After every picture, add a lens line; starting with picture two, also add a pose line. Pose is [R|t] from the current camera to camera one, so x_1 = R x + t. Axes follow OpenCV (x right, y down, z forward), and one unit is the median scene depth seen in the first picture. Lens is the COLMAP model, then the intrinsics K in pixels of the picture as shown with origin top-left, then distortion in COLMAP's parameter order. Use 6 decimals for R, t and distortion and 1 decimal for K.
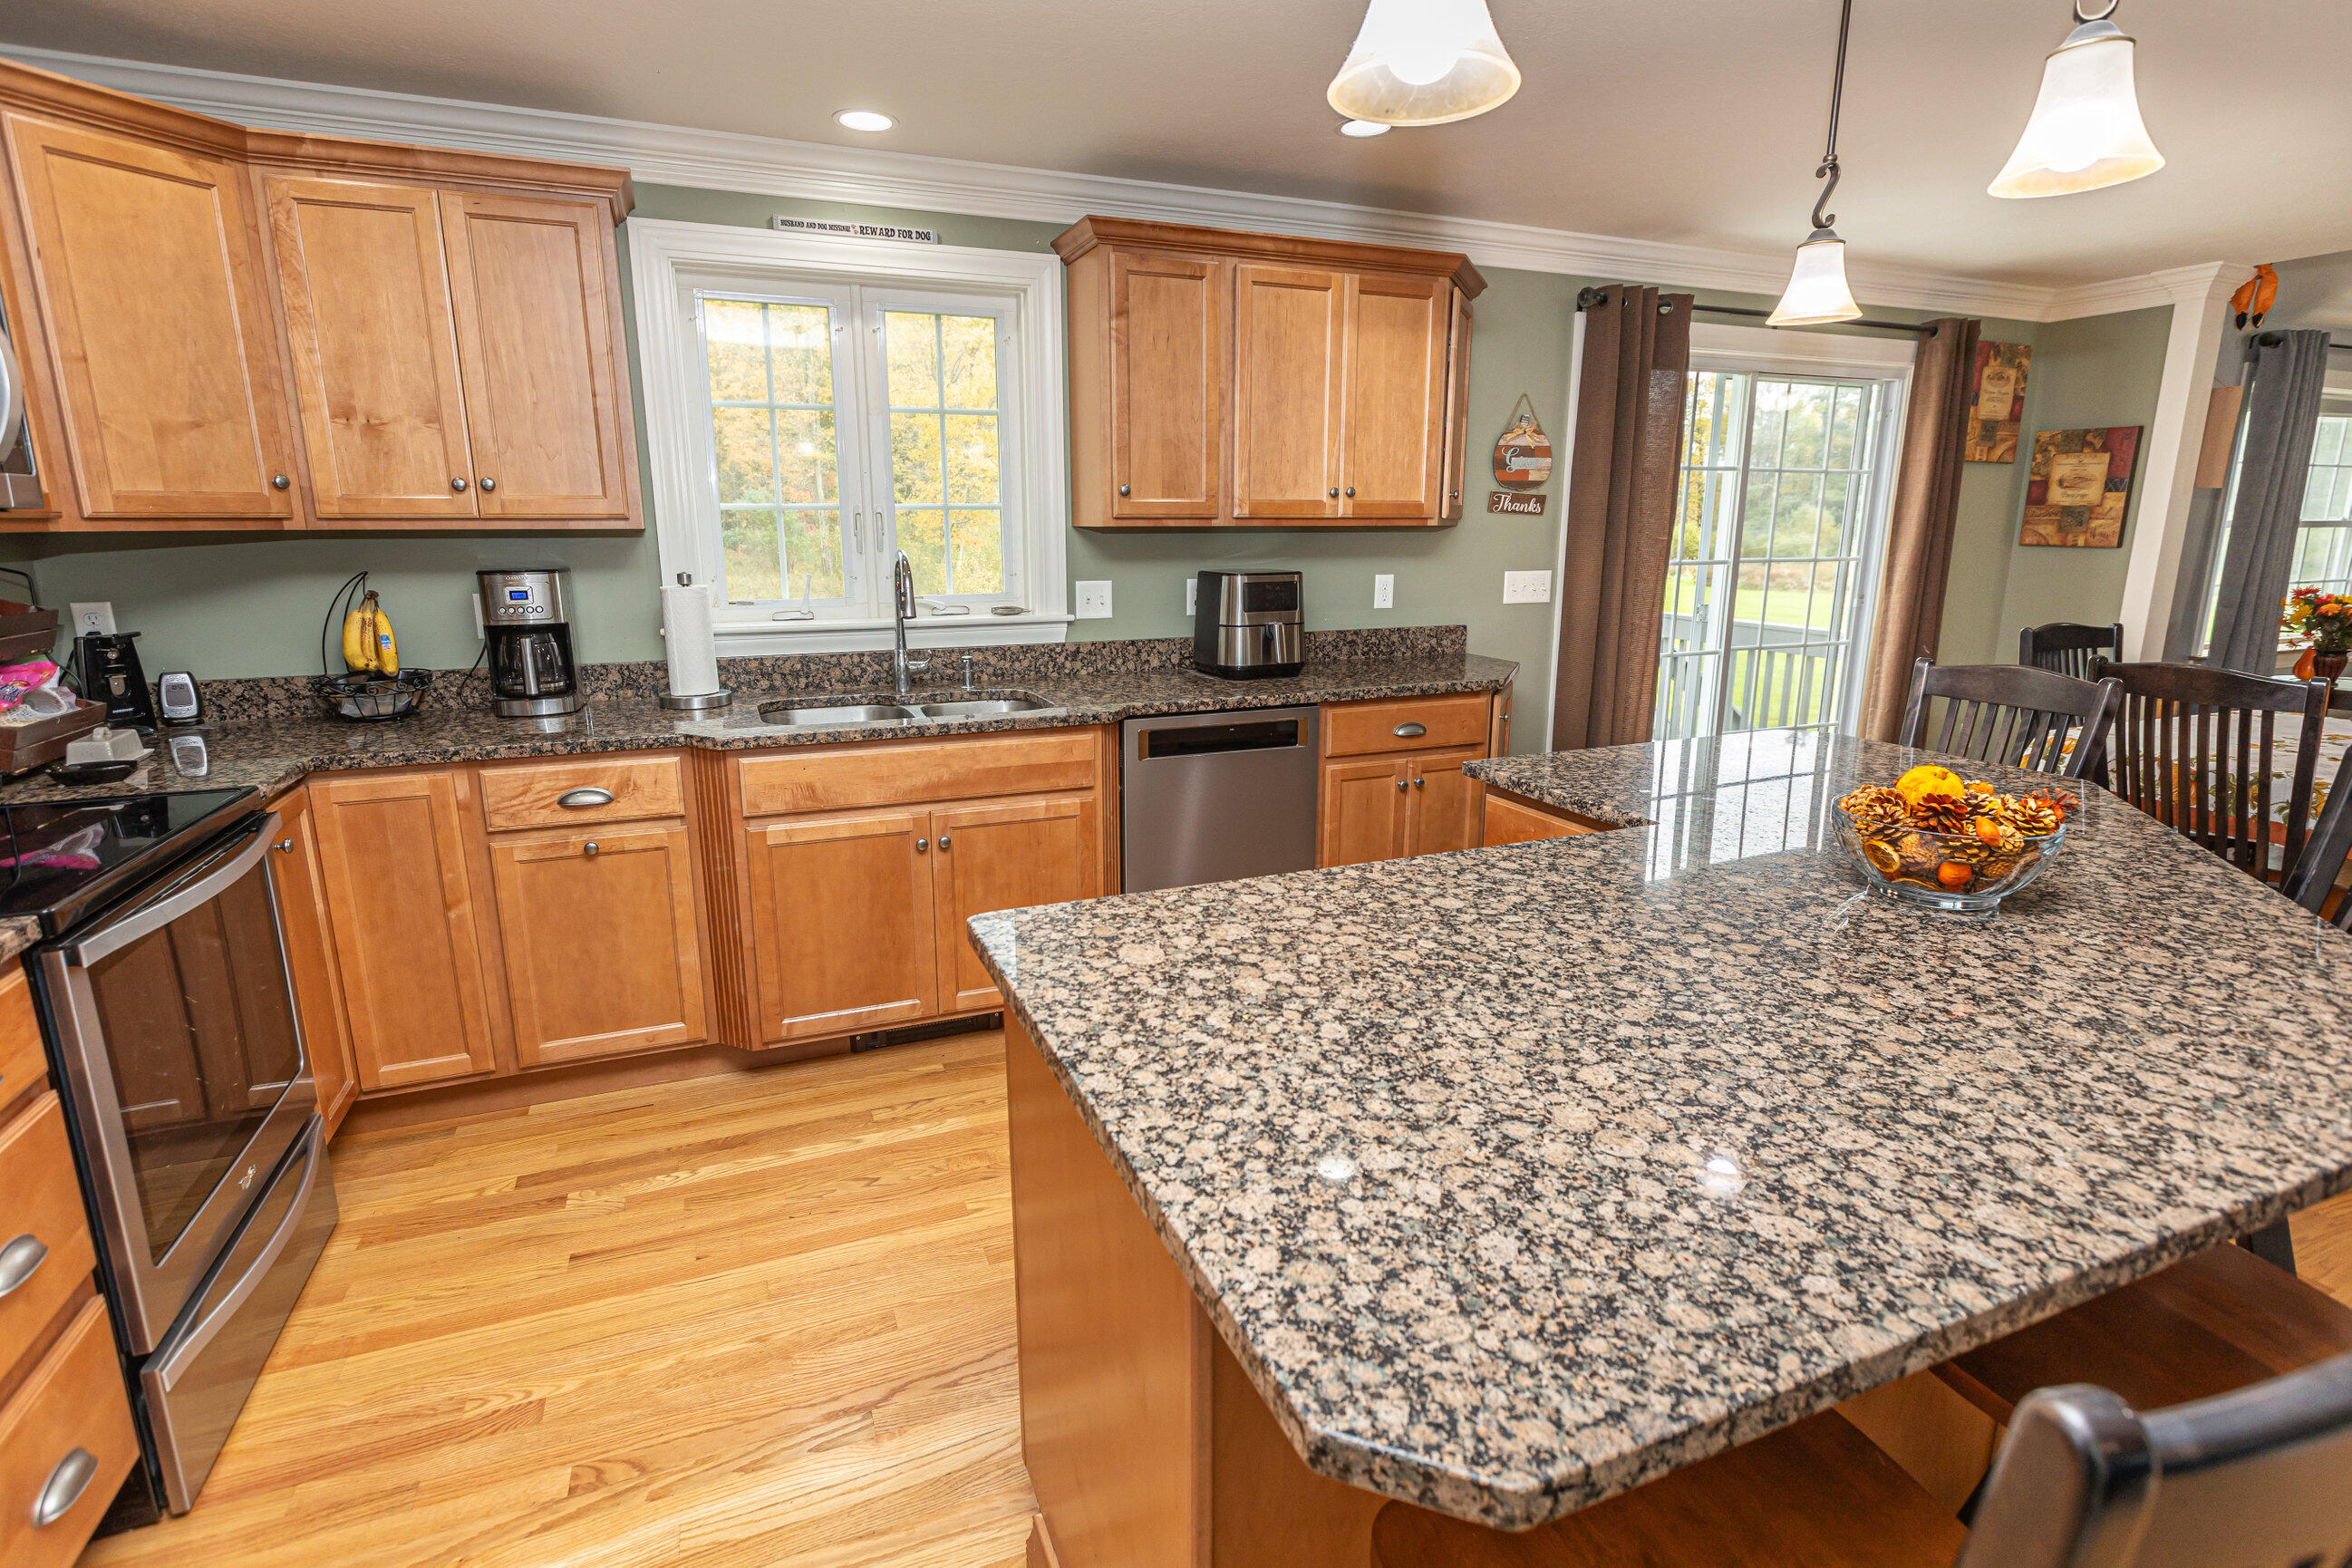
lens RADIAL K [[1126.9, 0, 1177.6], [0, 1126.9, 780.8], [0, 0, 1]] dist [0.000996, -0.001177]
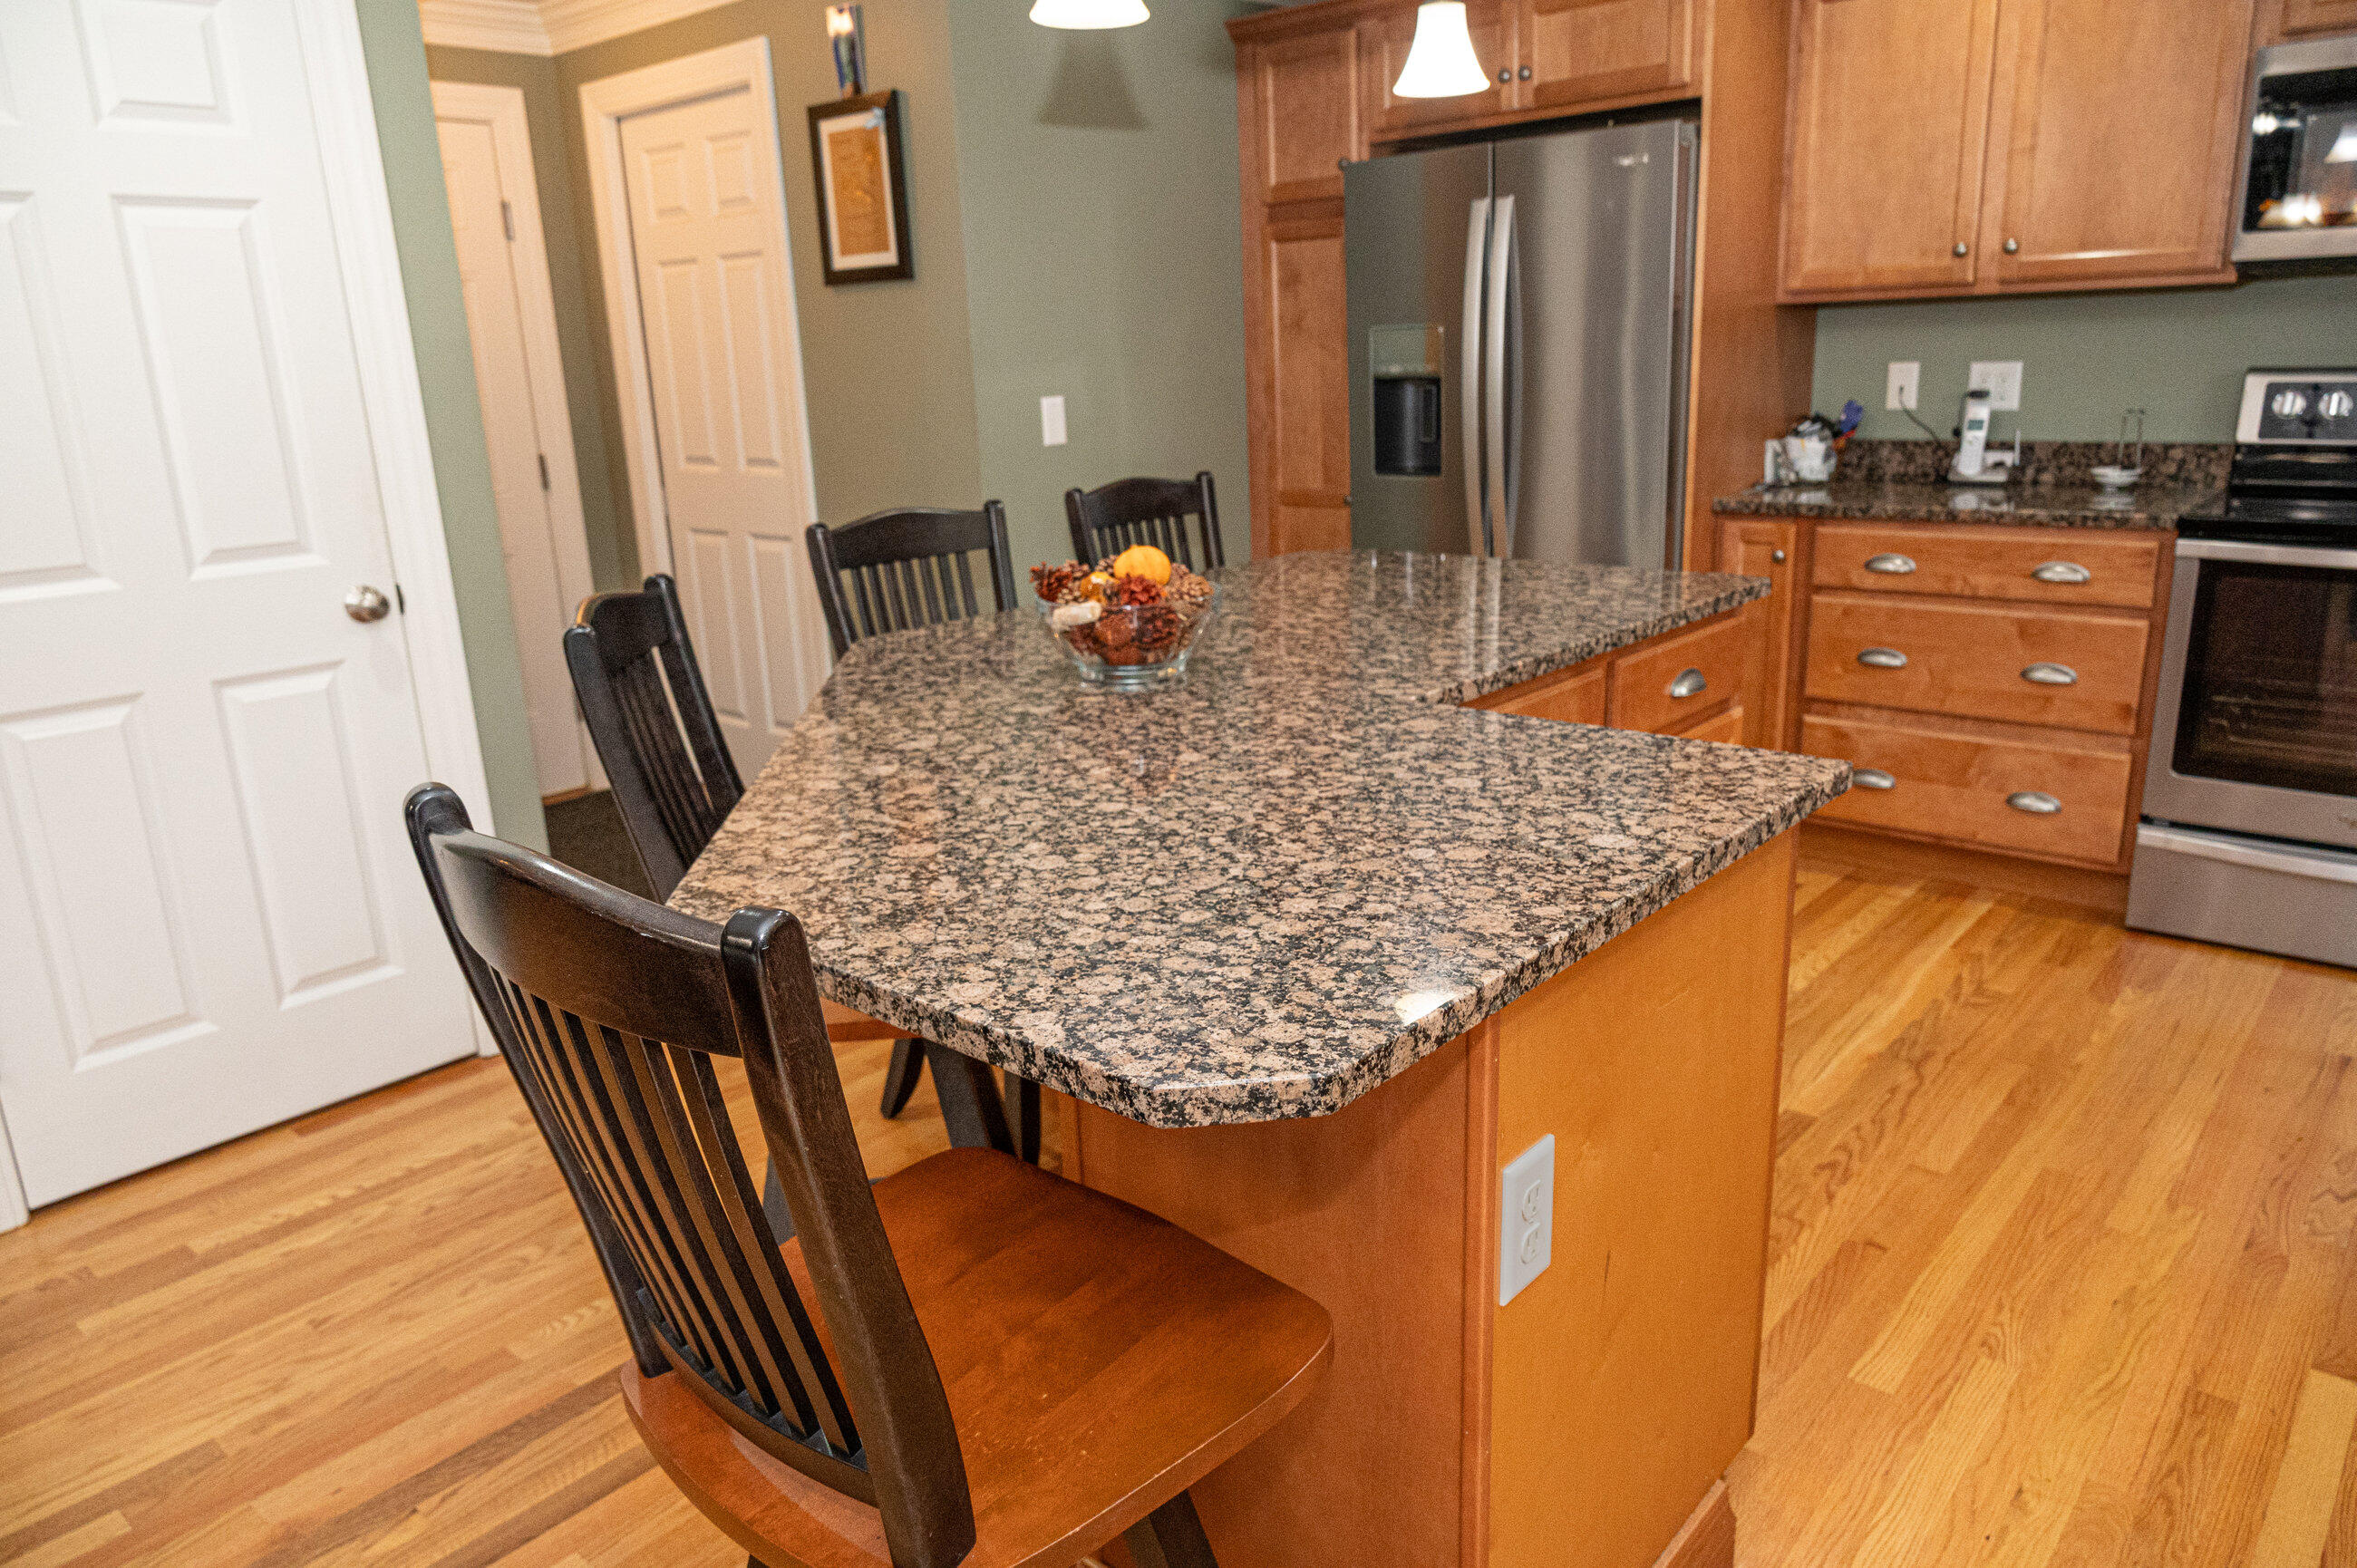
lens RADIAL K [[1555.1, 0, 1176.6], [0, 1555.1, 798.2], [0, 0, 1]] dist [0.002411, -0.006405]
pose [[-0.897293, 0.160854, -0.411084, 1.218042], [-0.057733, 0.880486, 0.470544, -0.465767], [0.437643, 0.445949, -0.780768, 2.148331]]
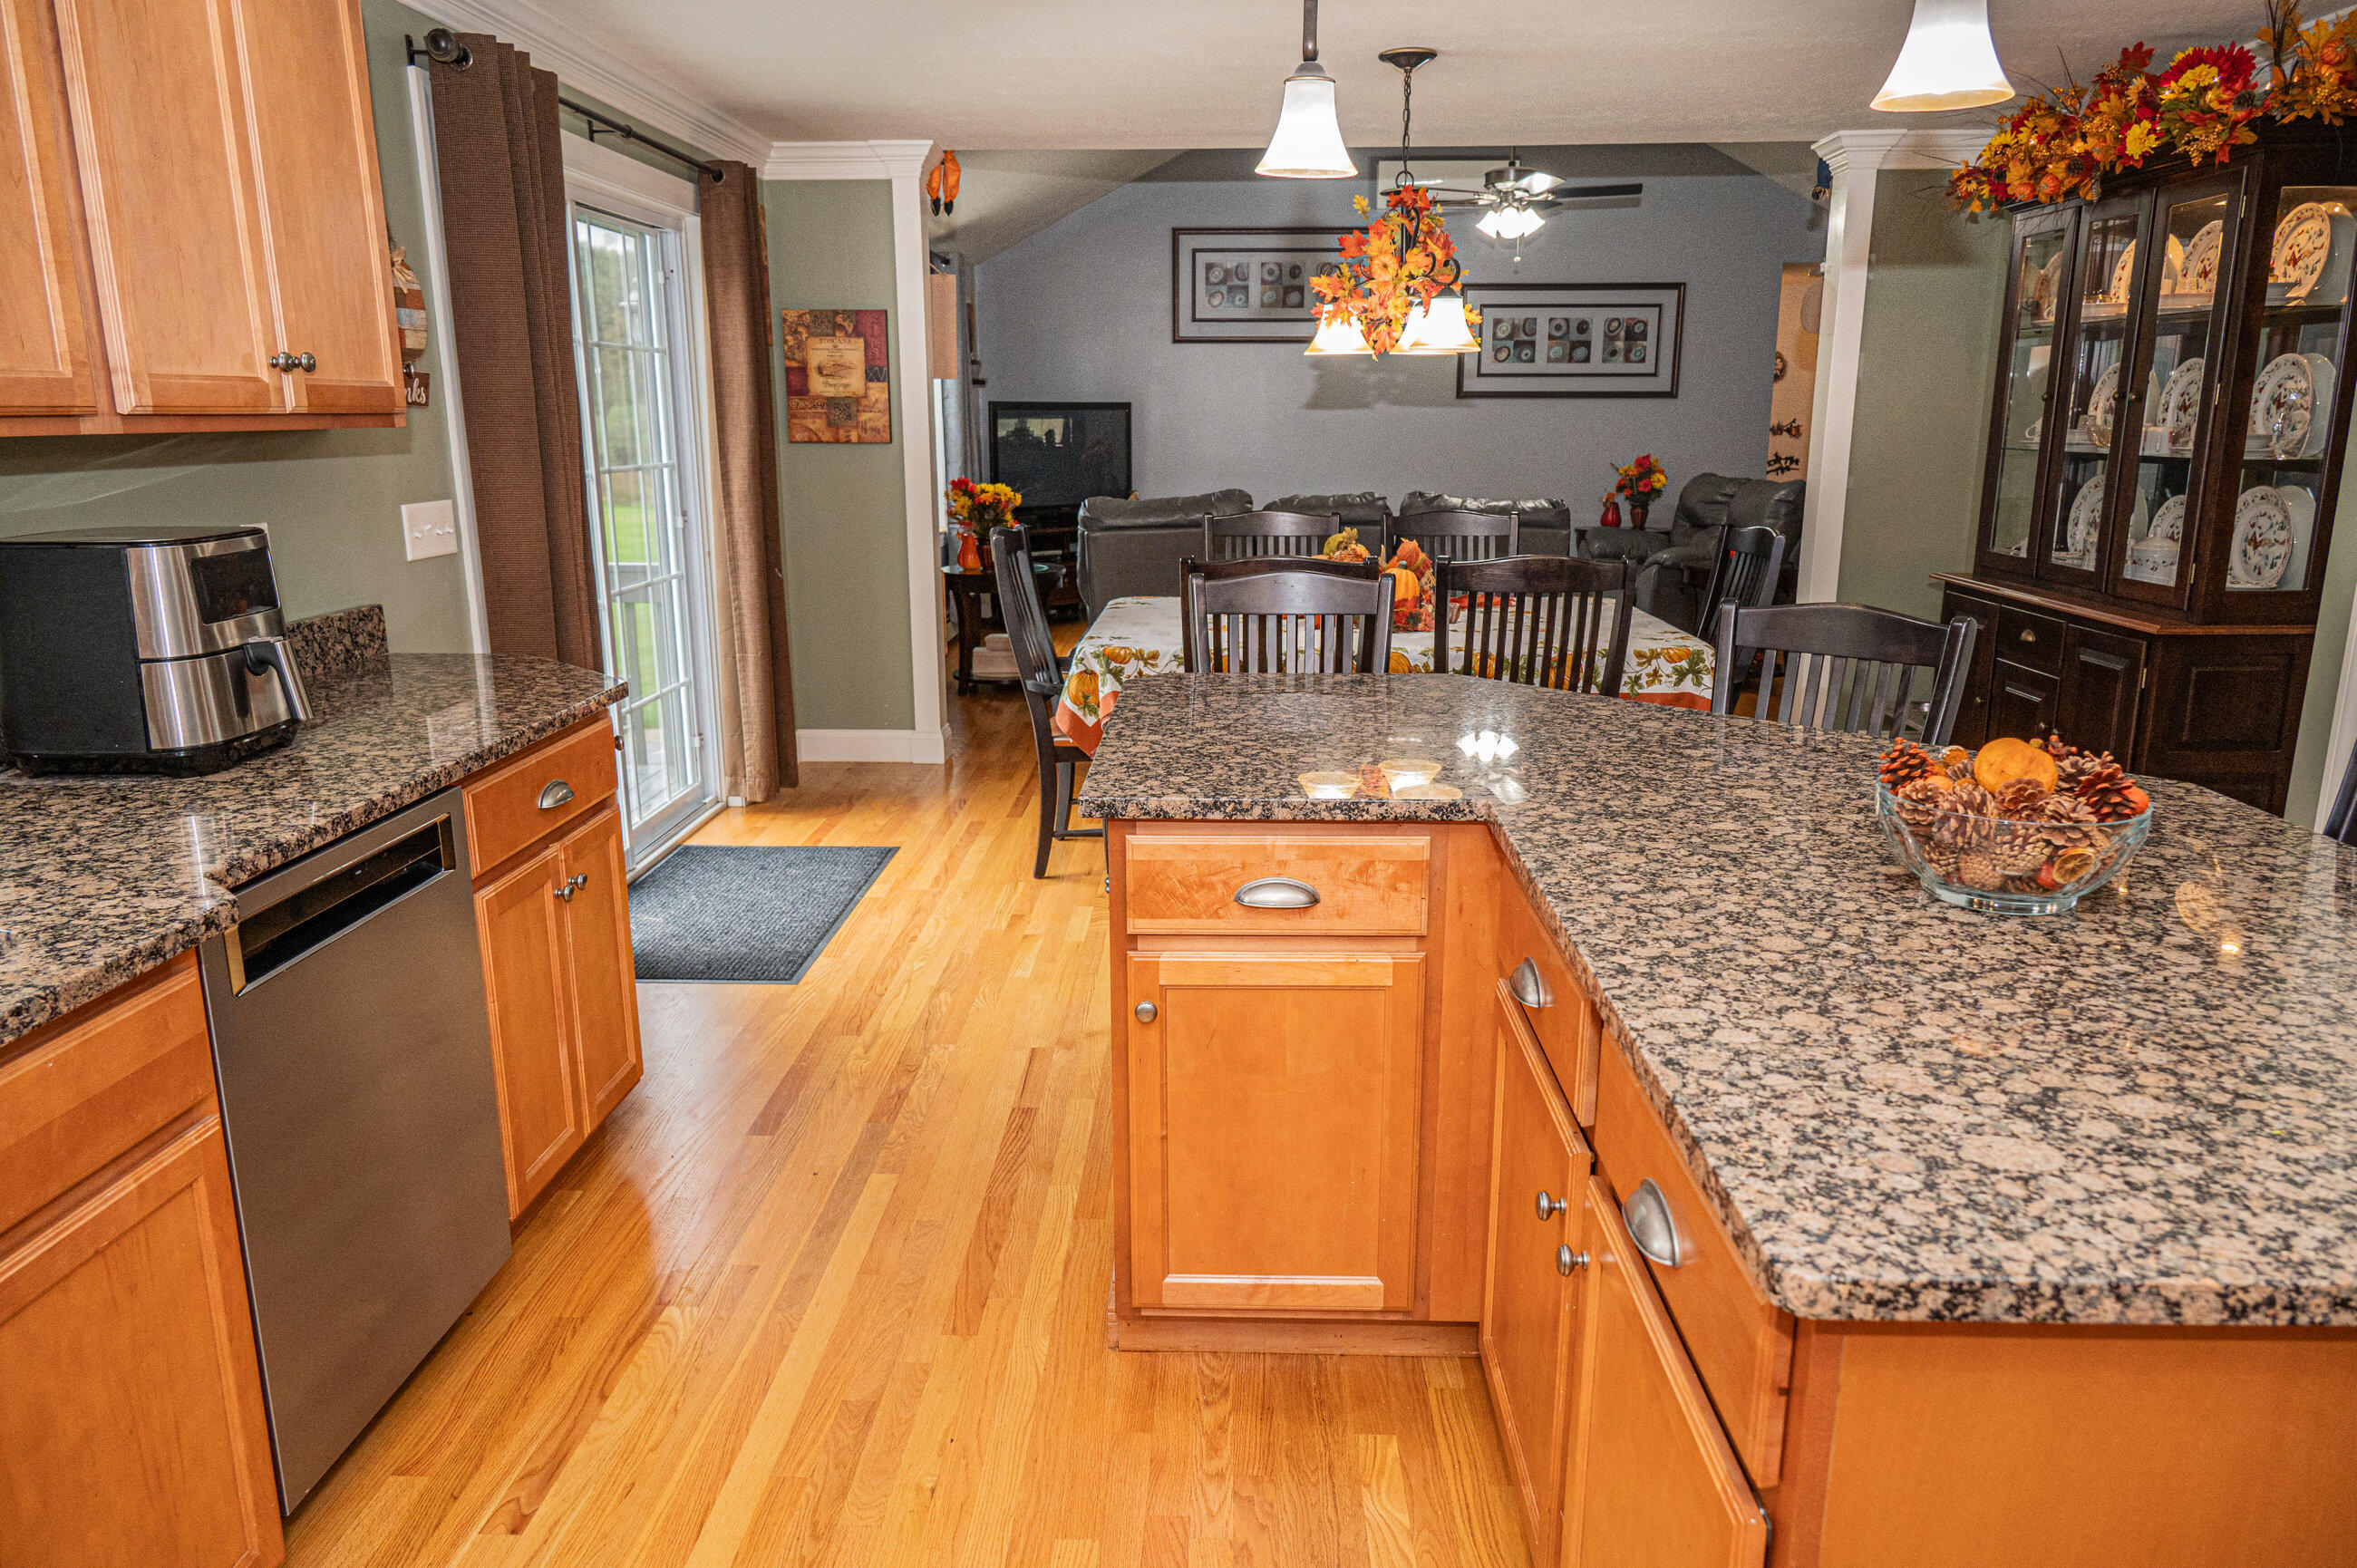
lens RADIAL K [[1555.1, 0, 1171.3], [0, 1555.1, 790.9], [0, 0, 1]] dist [0.002411, -0.006405]
pose [[0.410908, -0.217217, 0.885421, -0.772681], [0.206114, 0.968189, 0.141868, -0.206599], [-0.888072, 0.124203, 0.442608, 0.859990]]
